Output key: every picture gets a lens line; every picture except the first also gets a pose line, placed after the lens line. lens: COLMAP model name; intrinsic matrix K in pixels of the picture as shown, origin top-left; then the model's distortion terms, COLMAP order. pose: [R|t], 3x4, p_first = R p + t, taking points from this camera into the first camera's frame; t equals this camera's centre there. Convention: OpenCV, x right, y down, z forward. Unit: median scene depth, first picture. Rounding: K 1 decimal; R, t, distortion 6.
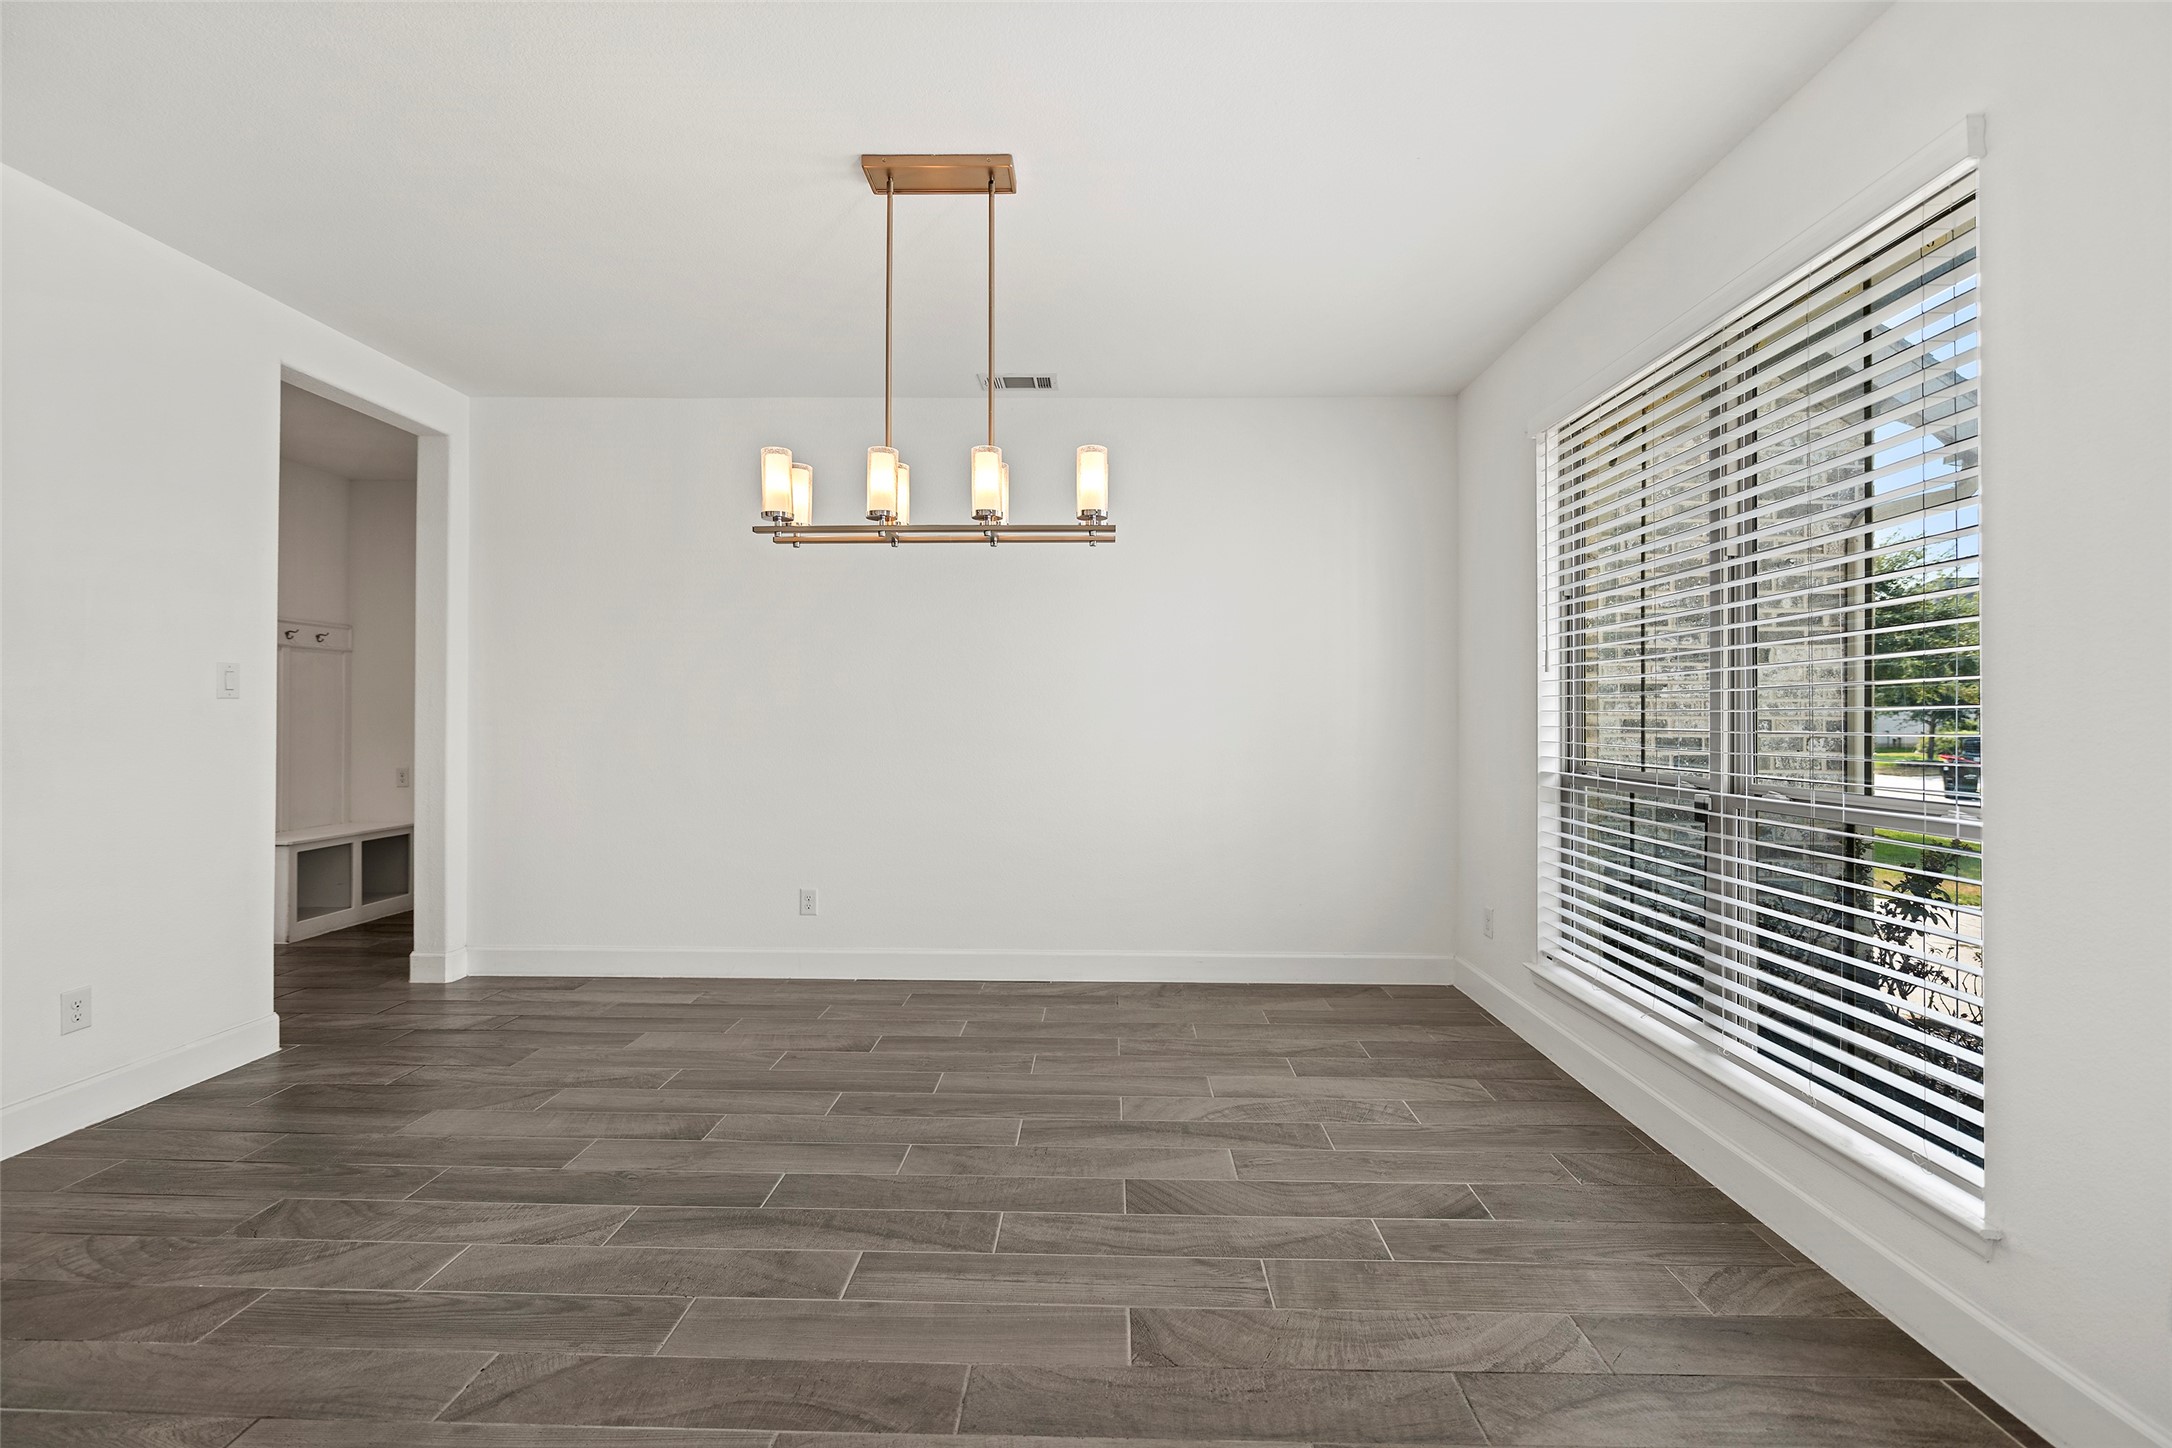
lens RADIAL K [[922.6, 0, 1088.8], [0, 922.6, 716.4], [0, 0, 1]] dist [-0.011610, -0.000125]
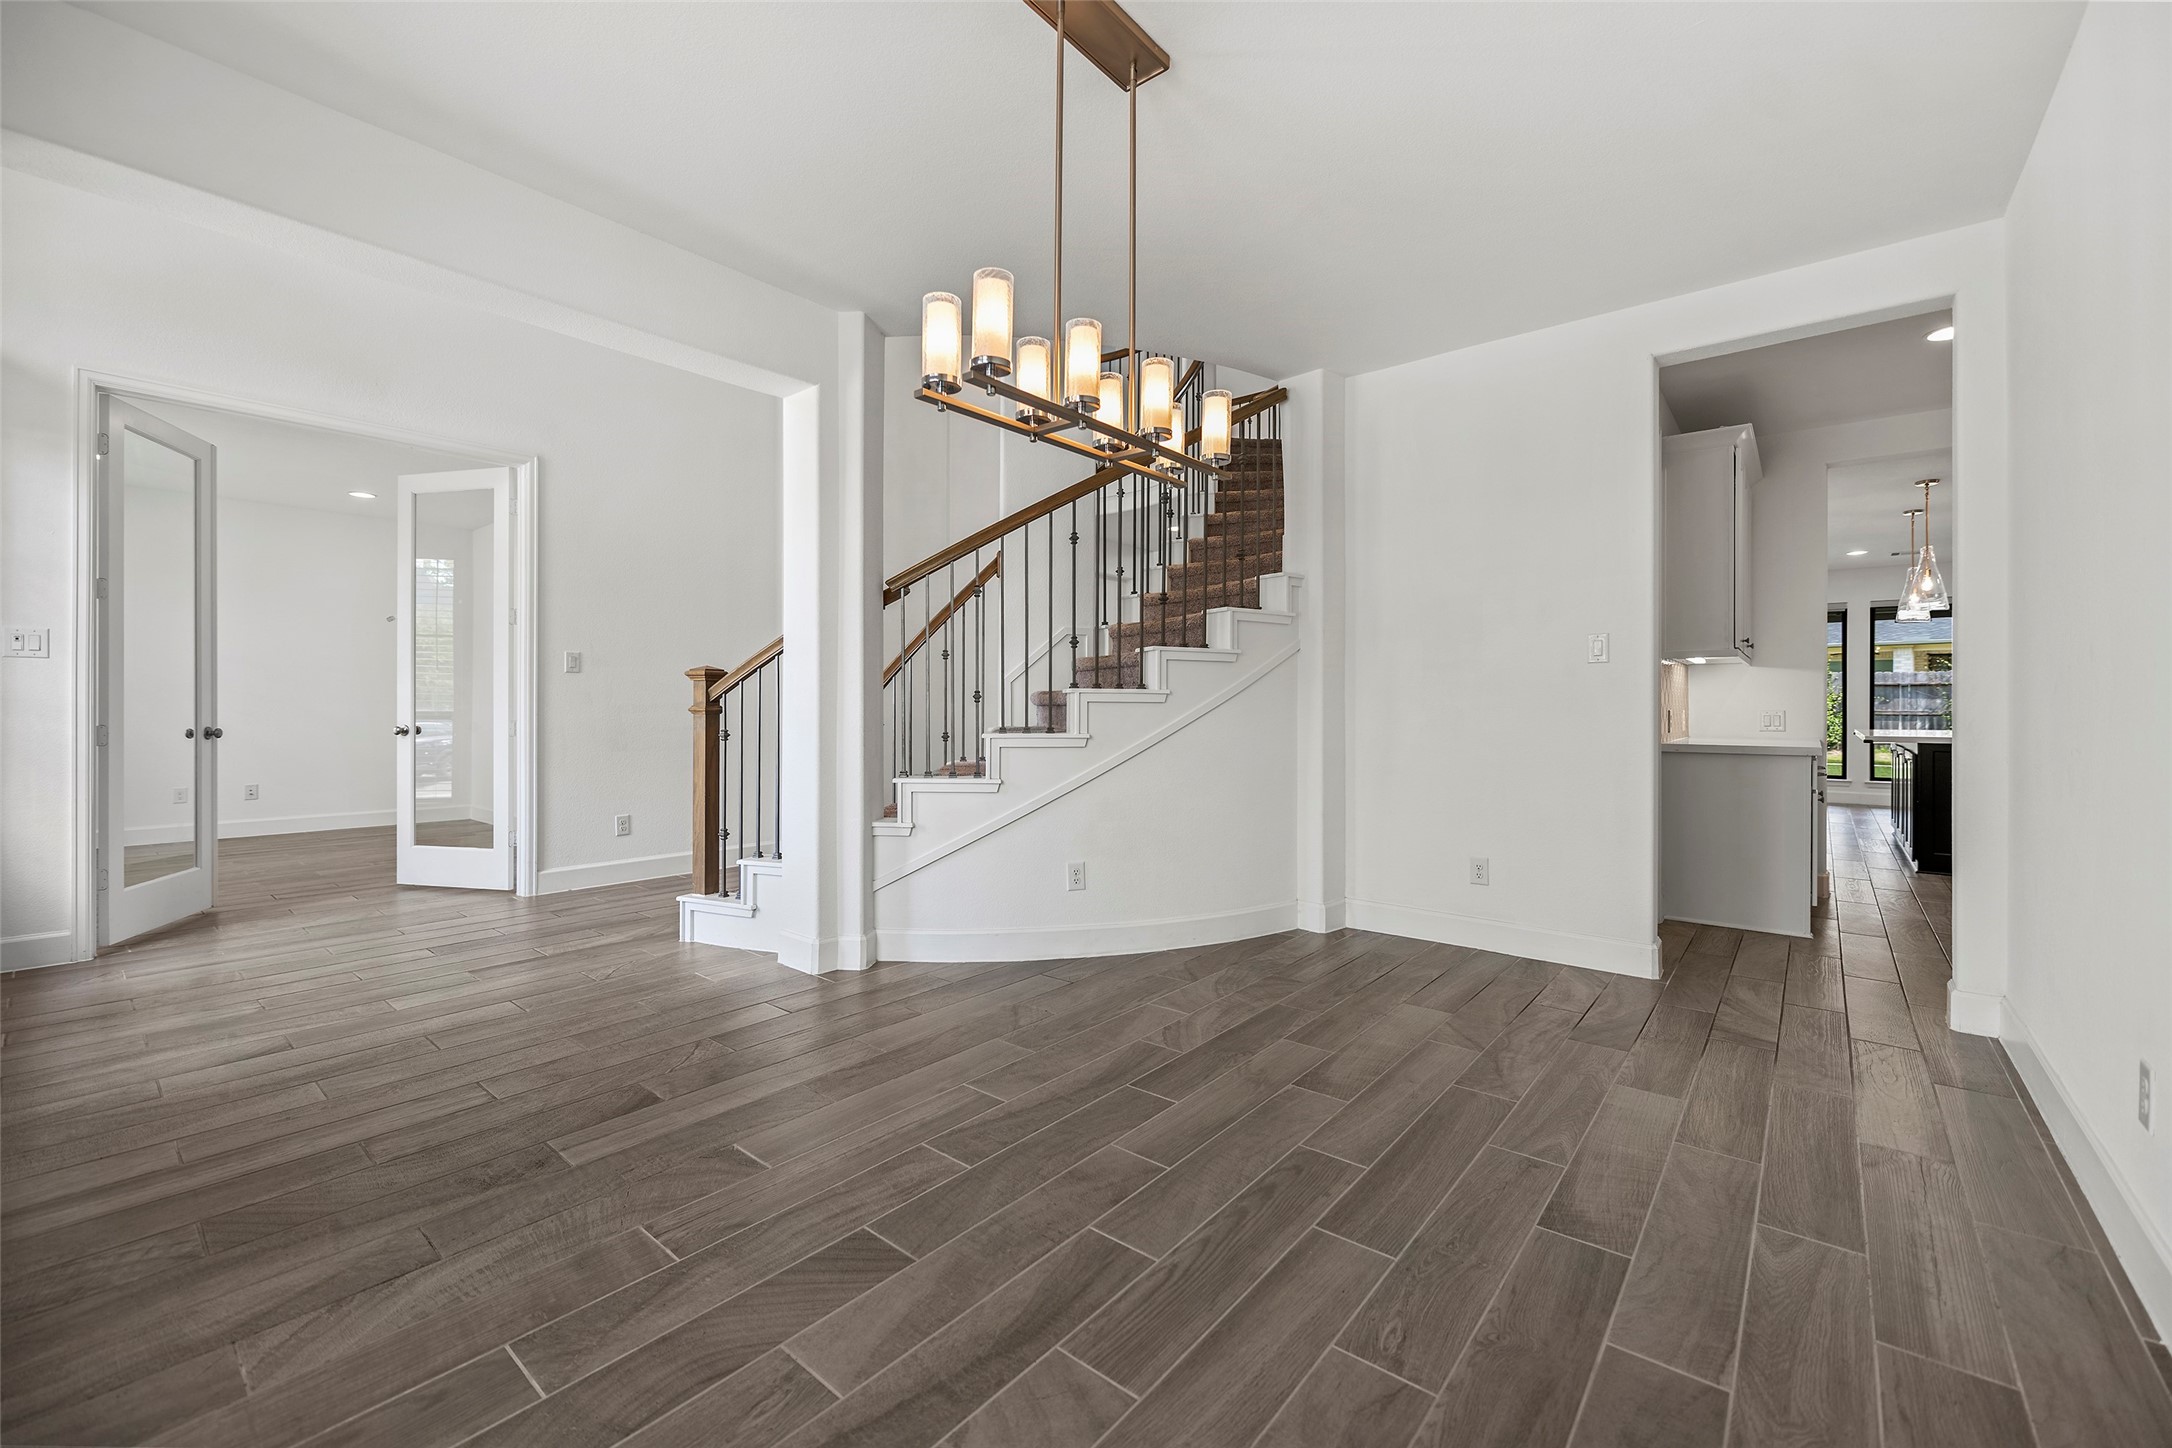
lens RADIAL K [[894.5, 0, 1094.3], [0, 894.5, 711.8], [0, 0, 1]] dist [-0.003808, -0.001287]
pose [[-0.622458, -0.000550, -0.782653, 0.564053], [-0.004277, 0.999987, 0.002698, 0.063477], [0.782642, 0.005027, -0.622452, 1.709311]]
